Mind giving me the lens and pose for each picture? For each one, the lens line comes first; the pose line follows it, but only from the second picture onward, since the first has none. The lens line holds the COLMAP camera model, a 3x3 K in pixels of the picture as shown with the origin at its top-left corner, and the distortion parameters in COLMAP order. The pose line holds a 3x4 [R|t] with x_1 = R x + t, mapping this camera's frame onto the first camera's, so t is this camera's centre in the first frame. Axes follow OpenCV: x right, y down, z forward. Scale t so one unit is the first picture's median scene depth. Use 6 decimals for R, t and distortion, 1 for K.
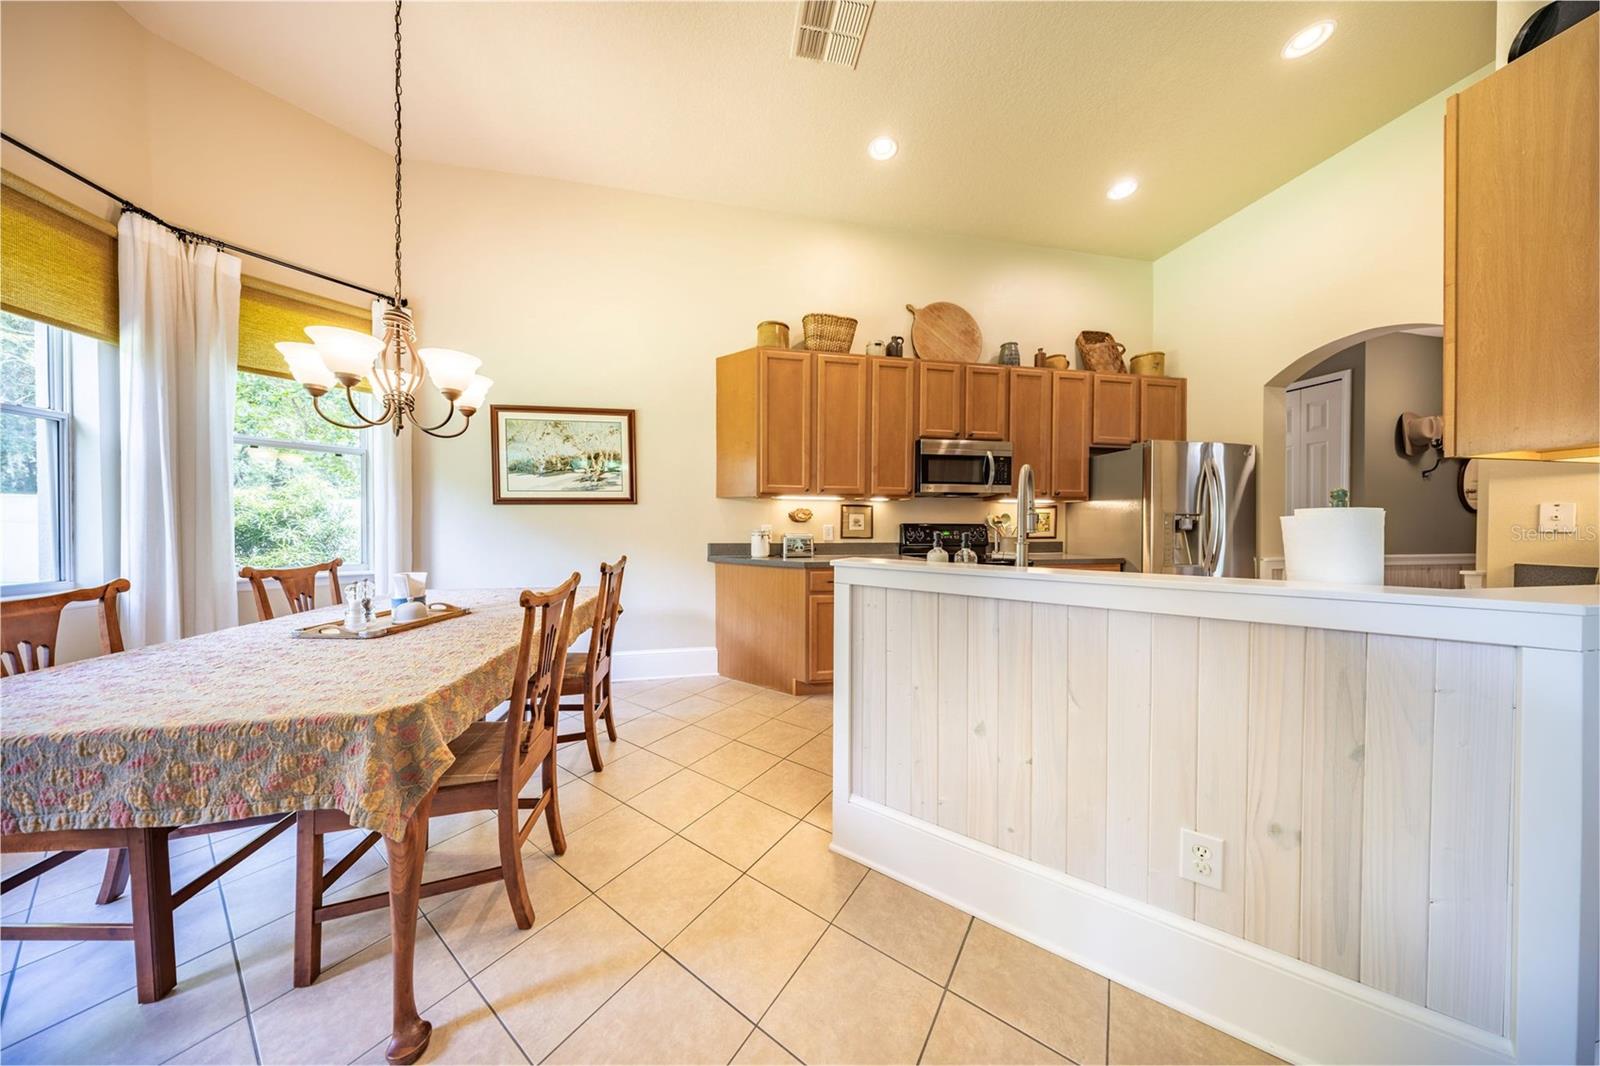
lens RADIAL K [[464.8, 0, 801.2], [0, 464.8, 529.5], [0, 0, 1]] dist [0.001329, -0.000137]
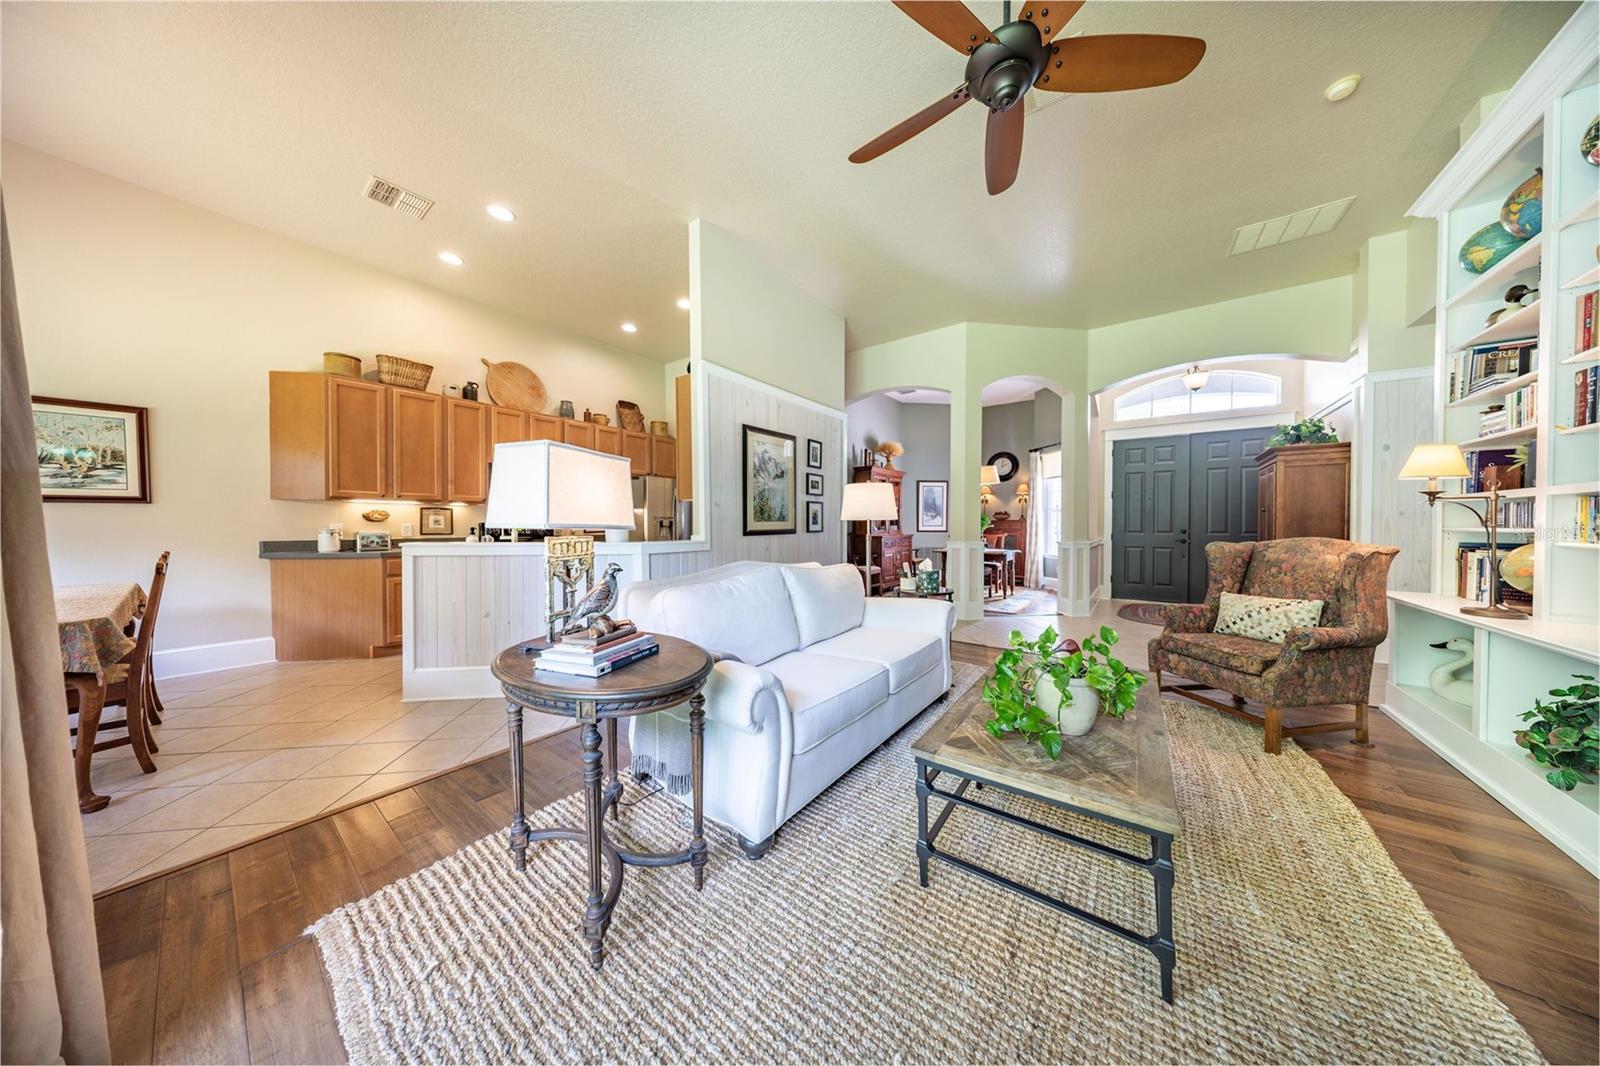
lens RADIAL K [[464.8, 0, 801.2], [0, 464.8, 529.5], [0, 0, 1]] dist [0.001329, -0.000137]
pose [[0.738678, -0.010689, 0.673974, -0.000708], [0.009086, 0.999941, 0.005901, 0.008014], [-0.673997, 0.001765, 0.738732, -0.673850]]
